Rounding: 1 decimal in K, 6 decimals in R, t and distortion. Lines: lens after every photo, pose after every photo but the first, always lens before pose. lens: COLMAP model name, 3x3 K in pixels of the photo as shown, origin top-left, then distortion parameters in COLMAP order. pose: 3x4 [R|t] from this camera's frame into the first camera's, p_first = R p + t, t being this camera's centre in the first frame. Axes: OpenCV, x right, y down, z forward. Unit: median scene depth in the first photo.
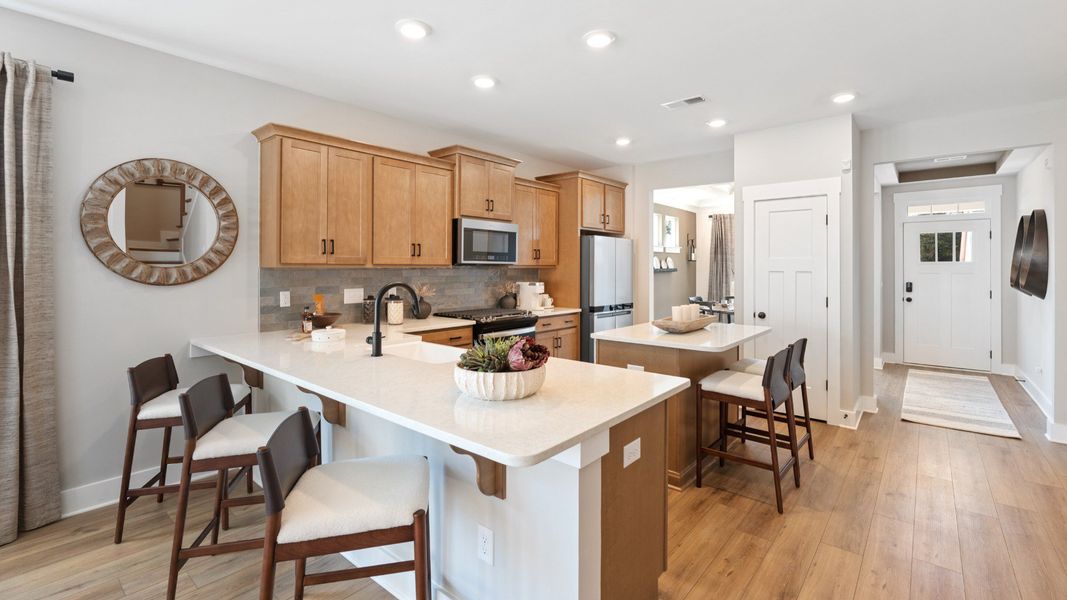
lens RADIAL K [[470.7, 0, 533.1], [0, 470.7, 265.0], [0, 0, 1]] dist [-0.000486, 0.001120]
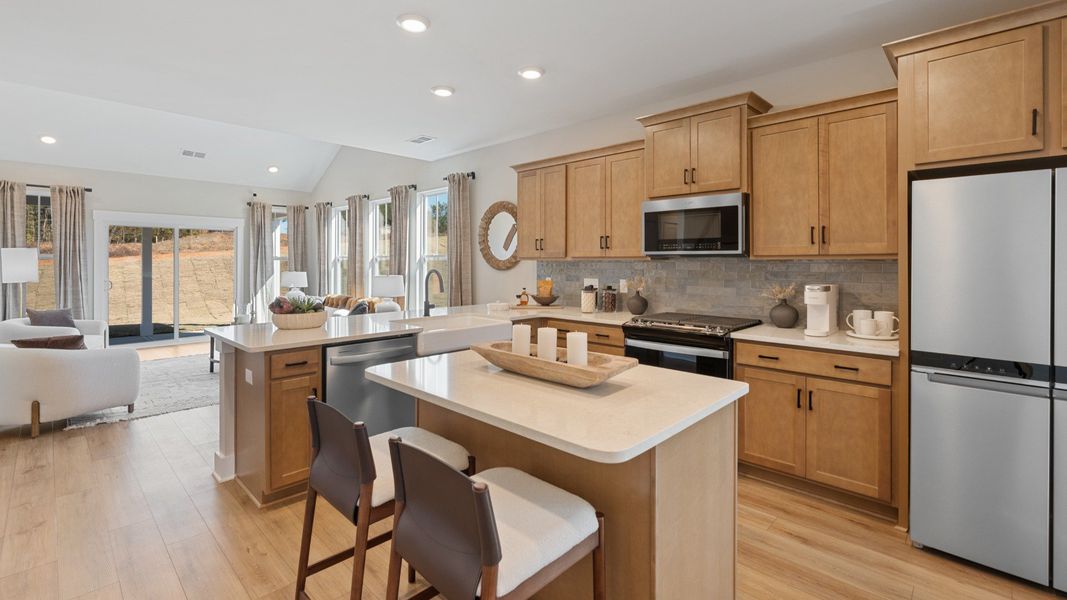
lens RADIAL K [[470.7, 0, 539.6], [0, 470.7, 264.5], [0, 0, 1]] dist [-0.000486, 0.001120]
pose [[-0.062319, 0.008090, -0.998023, 0.726530], [0.008782, 0.999933, 0.007557, 0.006036], [0.998018, -0.008294, -0.062386, 0.877968]]
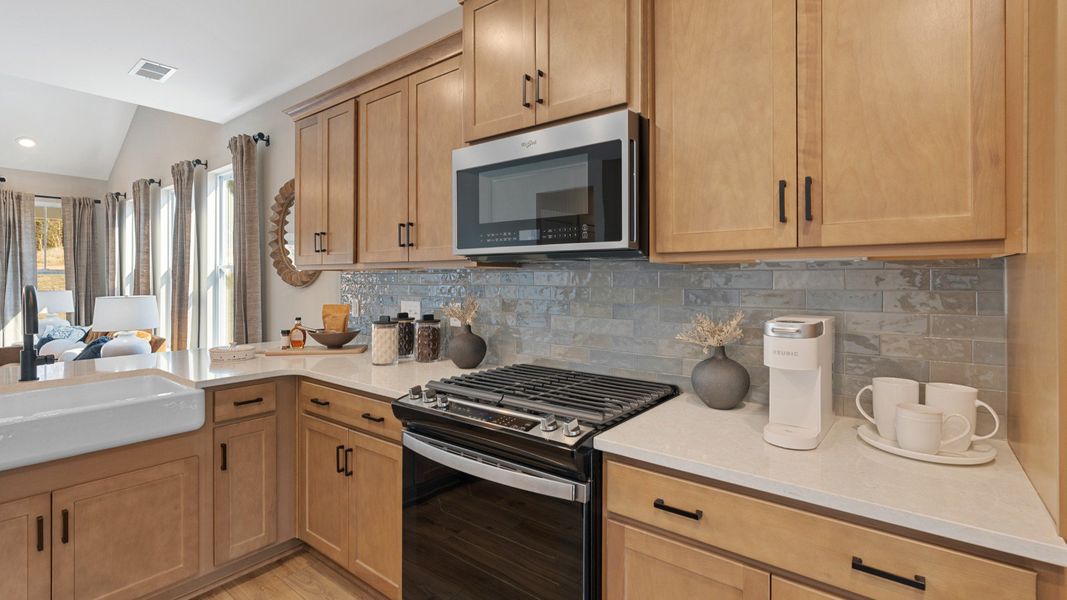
lens RADIAL K [[470.7, 0, 548.1], [0, 470.7, 282.8], [0, 0, 1]] dist [-0.000486, 0.001120]
pose [[0.046003, 0.008713, -0.998903, 0.288328], [0.007999, 0.999927, 0.009091, 0.018523], [0.998909, -0.008409, 0.045930, 1.080232]]
